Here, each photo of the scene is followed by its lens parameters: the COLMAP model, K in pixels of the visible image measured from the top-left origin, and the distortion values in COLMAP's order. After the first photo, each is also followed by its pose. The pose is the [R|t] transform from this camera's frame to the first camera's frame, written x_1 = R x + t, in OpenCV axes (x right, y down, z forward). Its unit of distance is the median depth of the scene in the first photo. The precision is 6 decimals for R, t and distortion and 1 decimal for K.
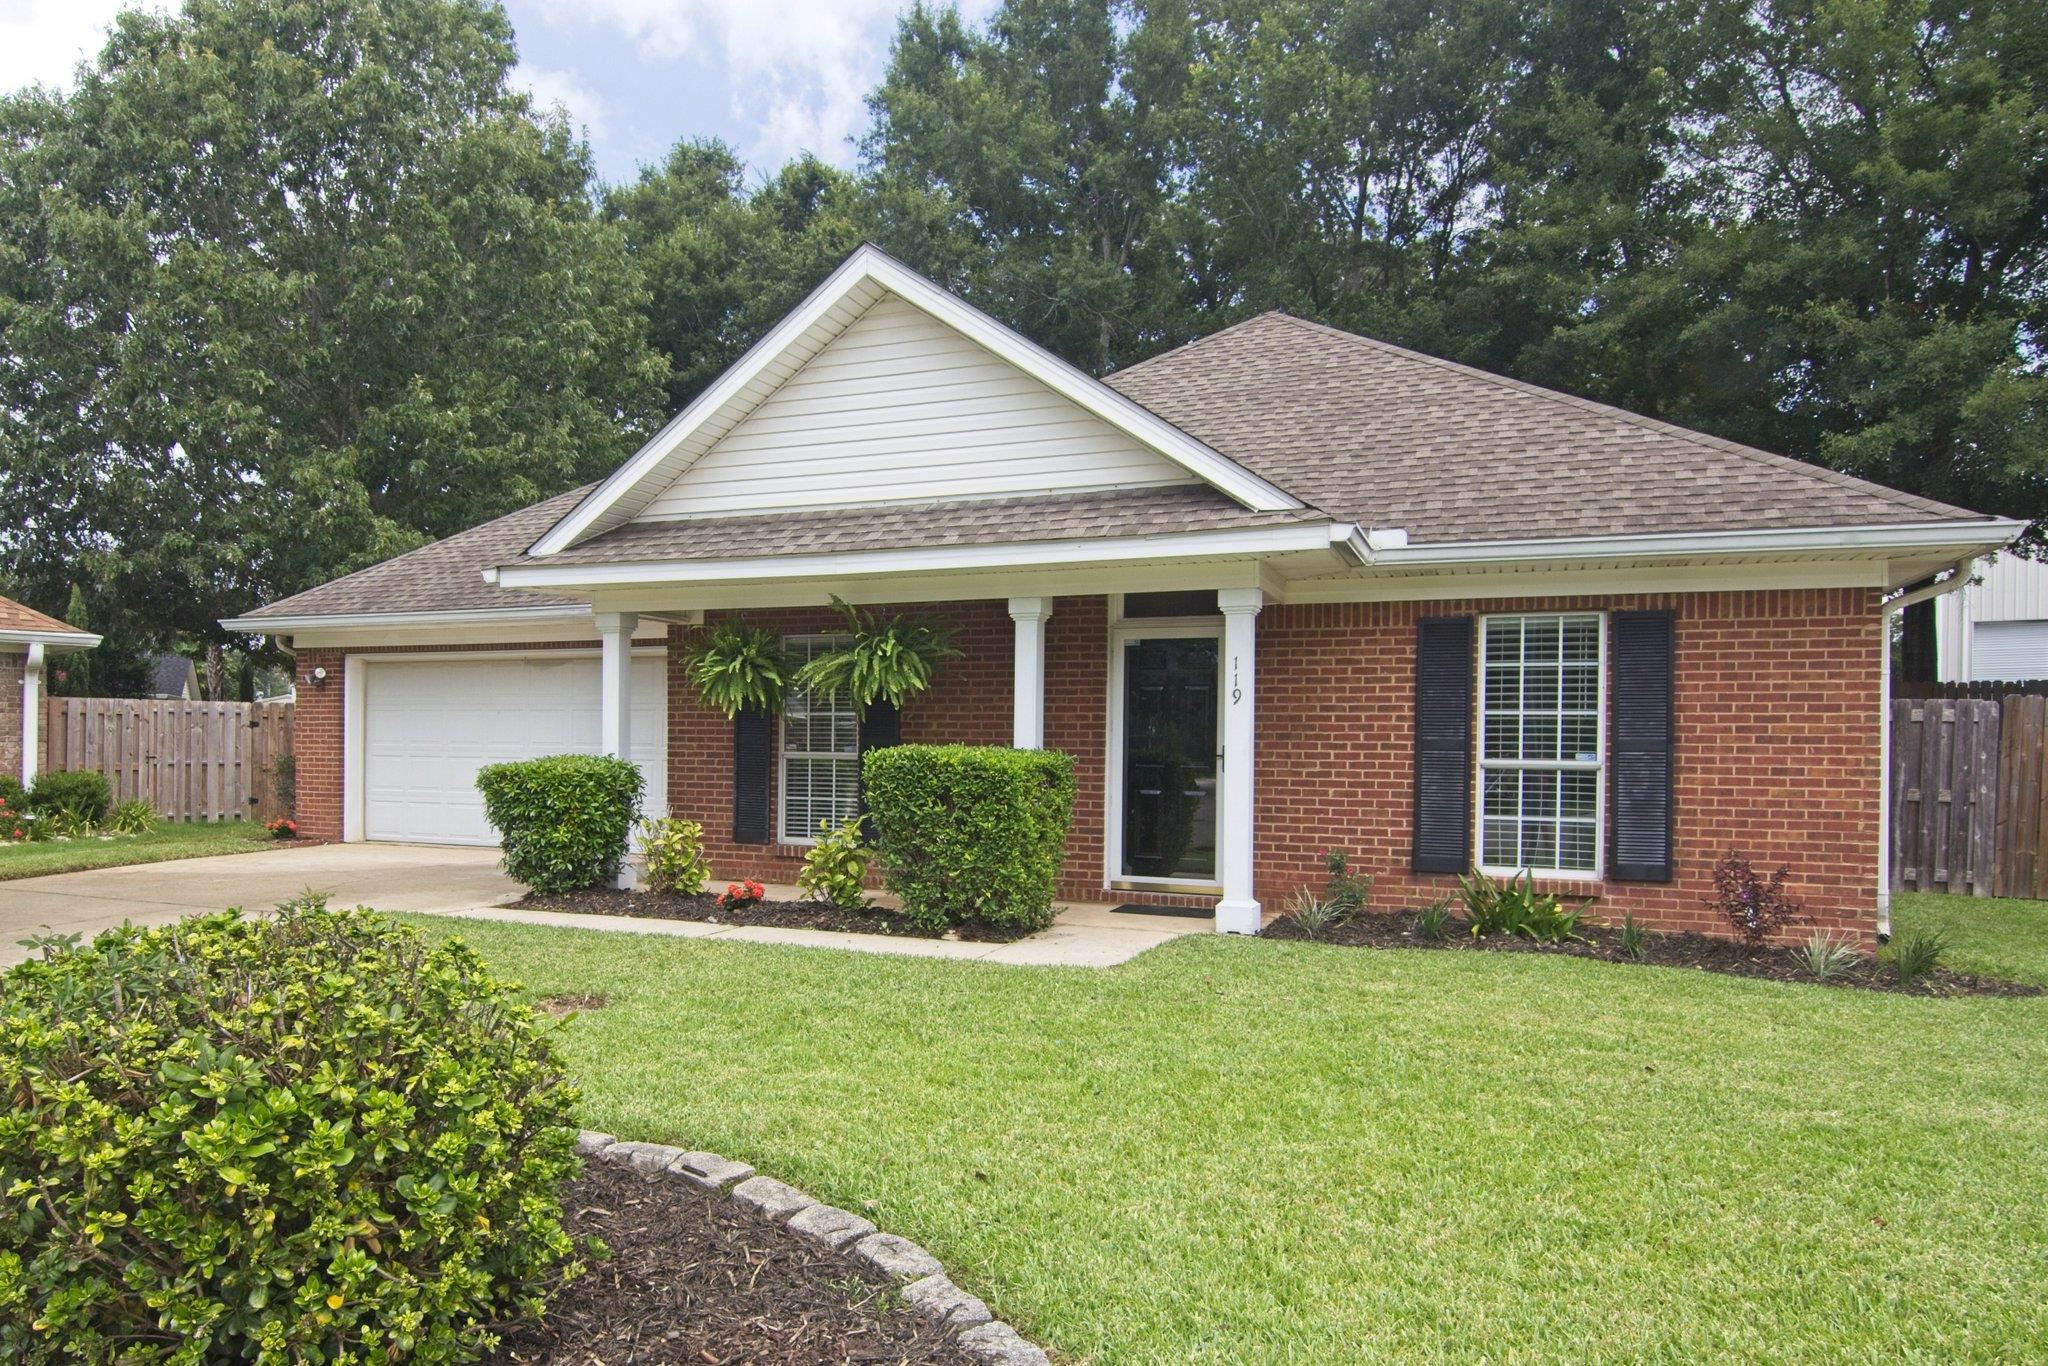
lens RADIAL K [[1247.3, 0, 994.4], [0, 1247.3, 687.6], [0, 0, 1]] dist [-0.019306, -0.000745]
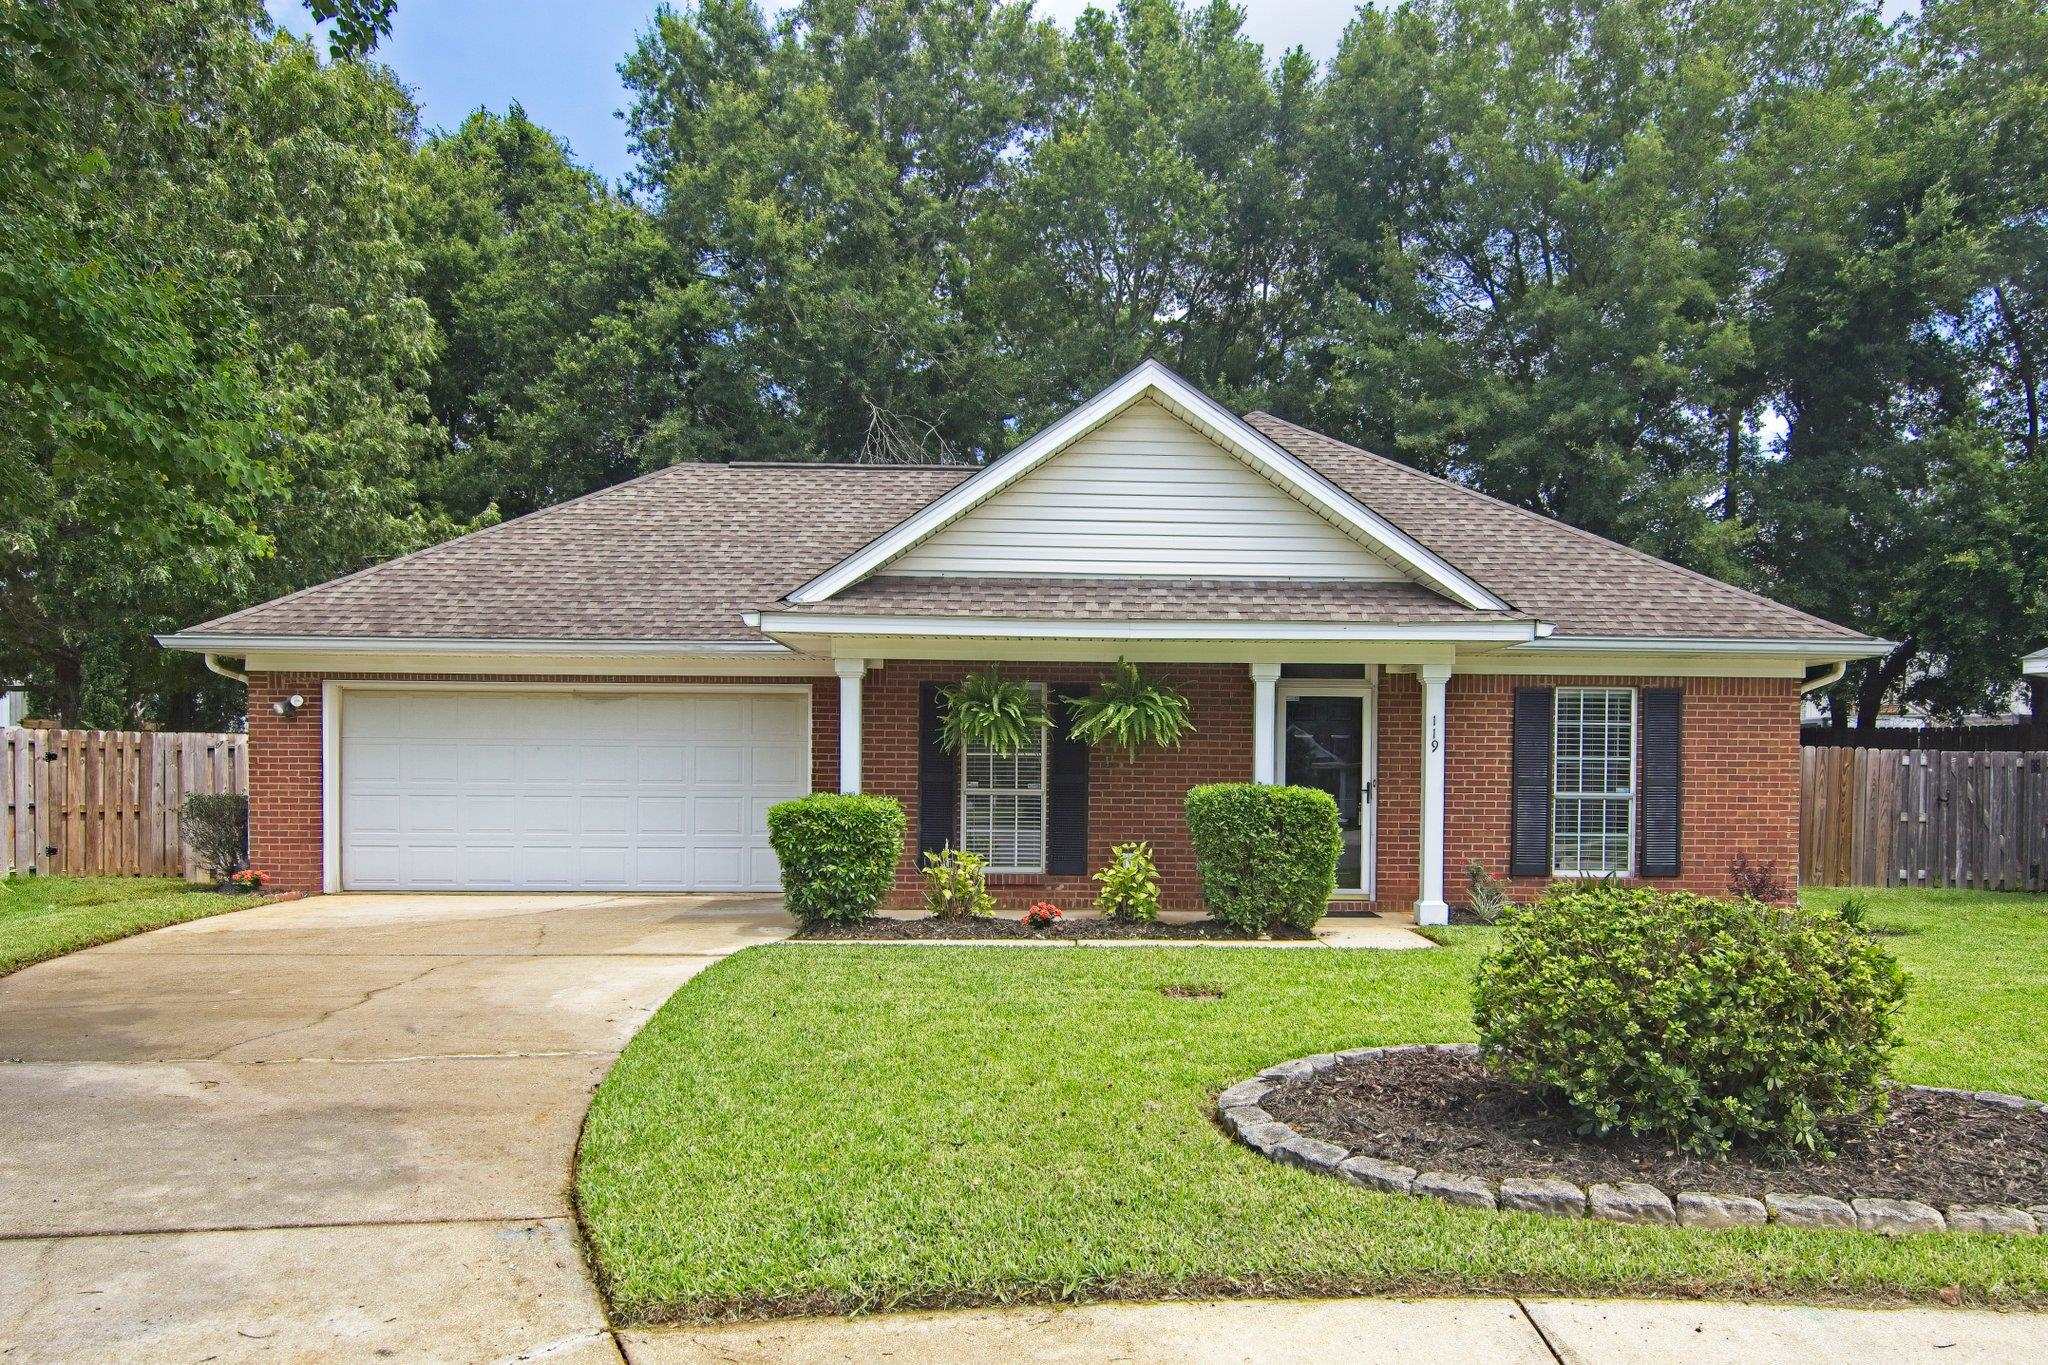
lens RADIAL K [[1363.9, 0, 1024.2], [0, 1363.9, 736.5], [0, 0, 1]] dist [-0.007684, -0.001080]
pose [[0.916378, 0.009120, 0.400211, -0.733777], [-0.016972, 0.999727, 0.016079, -0.017626], [-0.399955, -0.021527, 0.916282, -0.138285]]
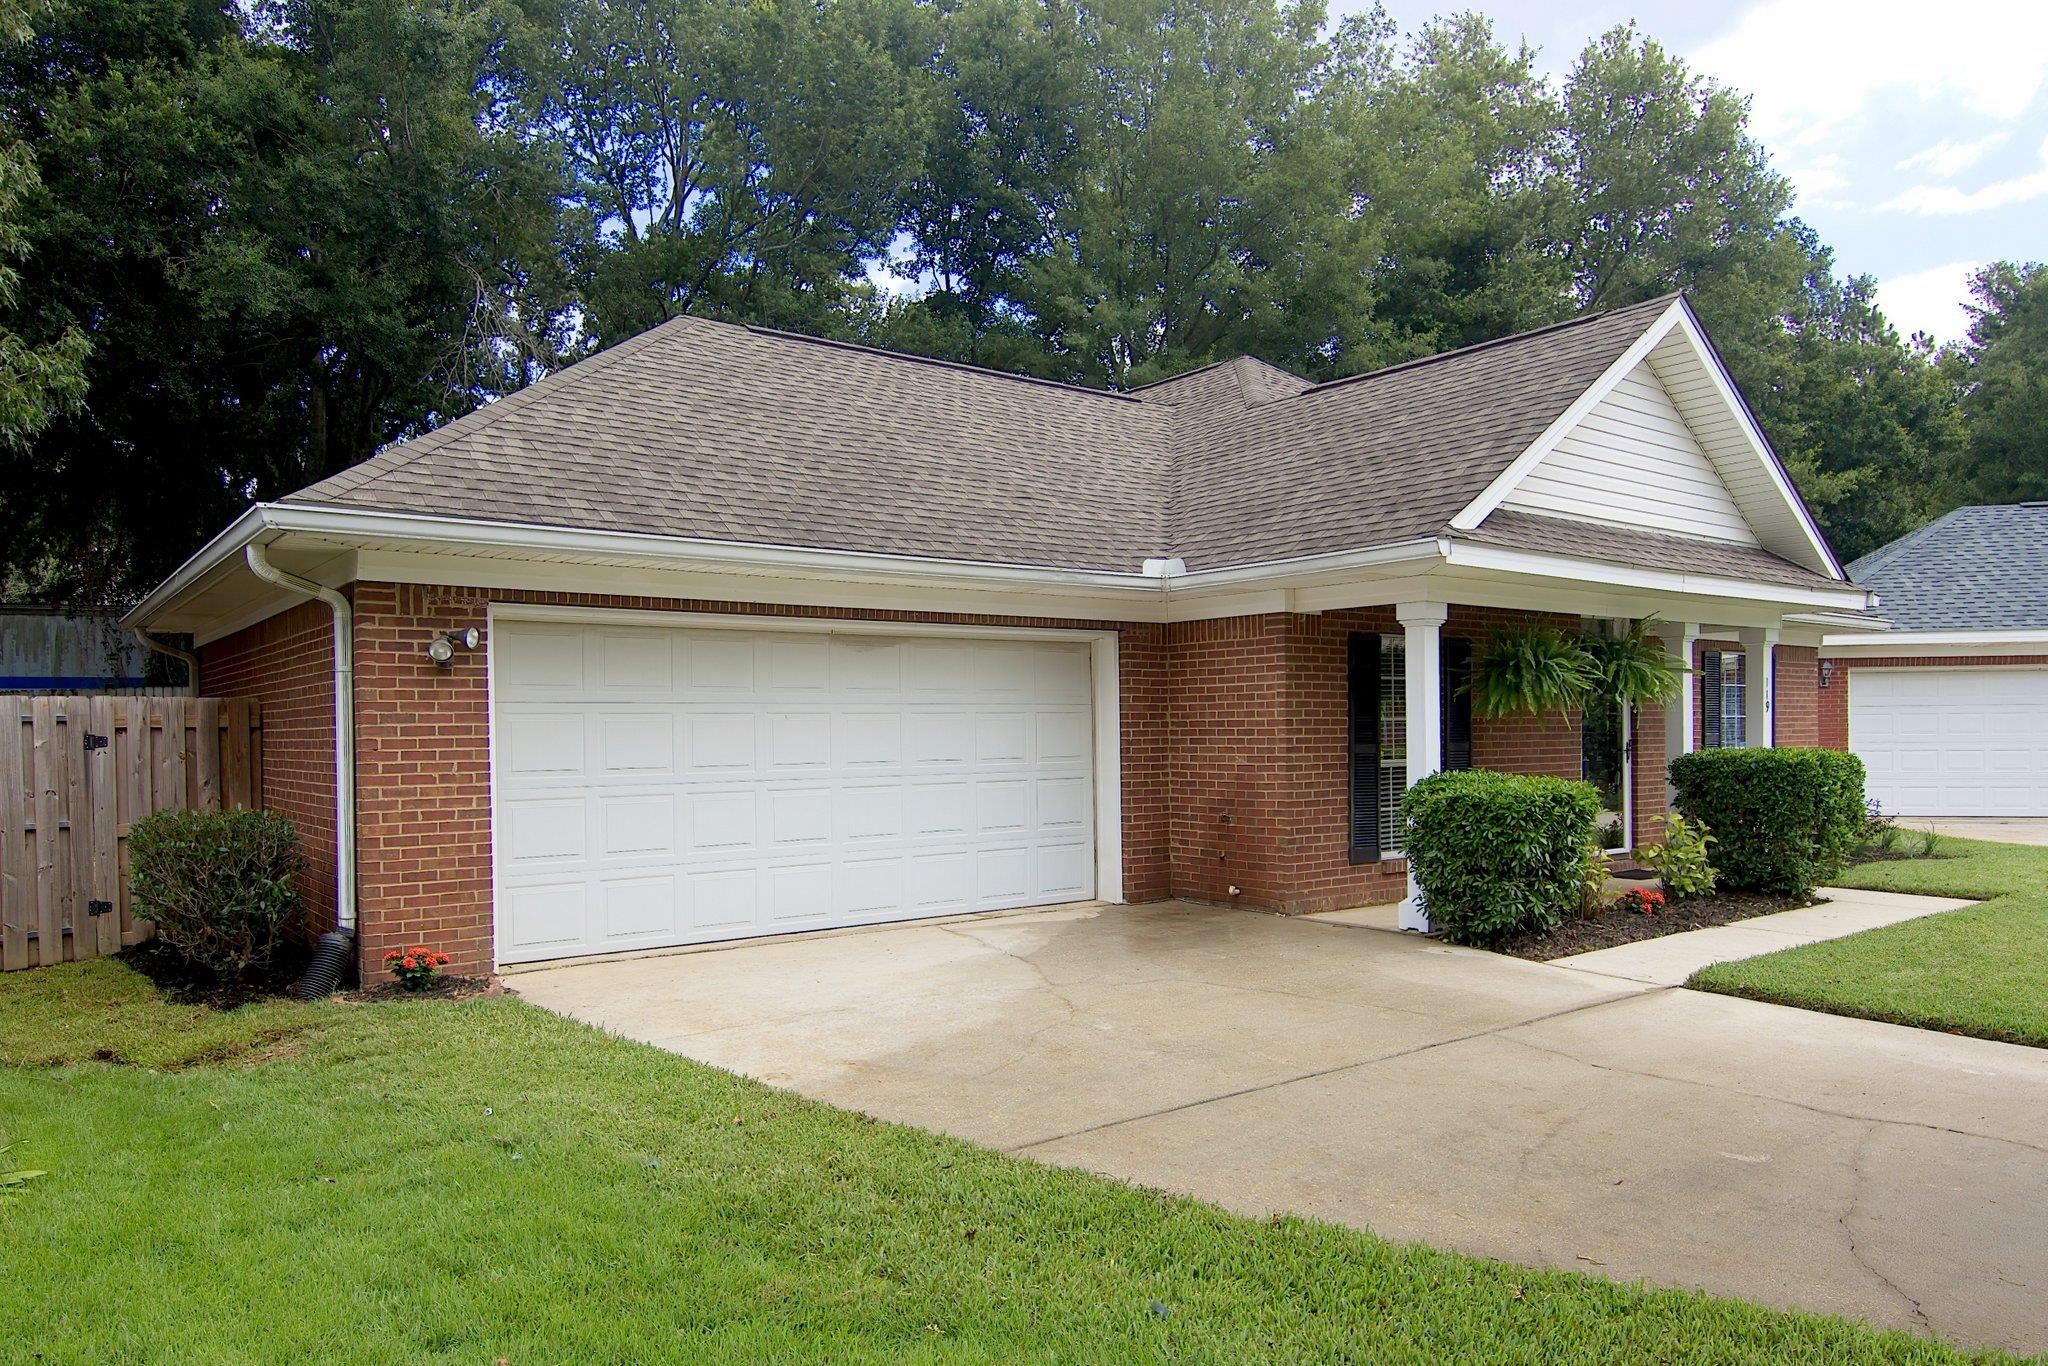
lens RADIAL K [[1363.9, 0, 1024.2], [0, 1363.9, 737.0], [0, 0, 1]] dist [-0.007684, -0.001080]
pose [[0.528609, -0.013786, 0.848753, -1.445221], [-0.019293, 0.999415, 0.028248, 0.013649], [-0.848646, -0.031307, 0.528034, 0.853446]]
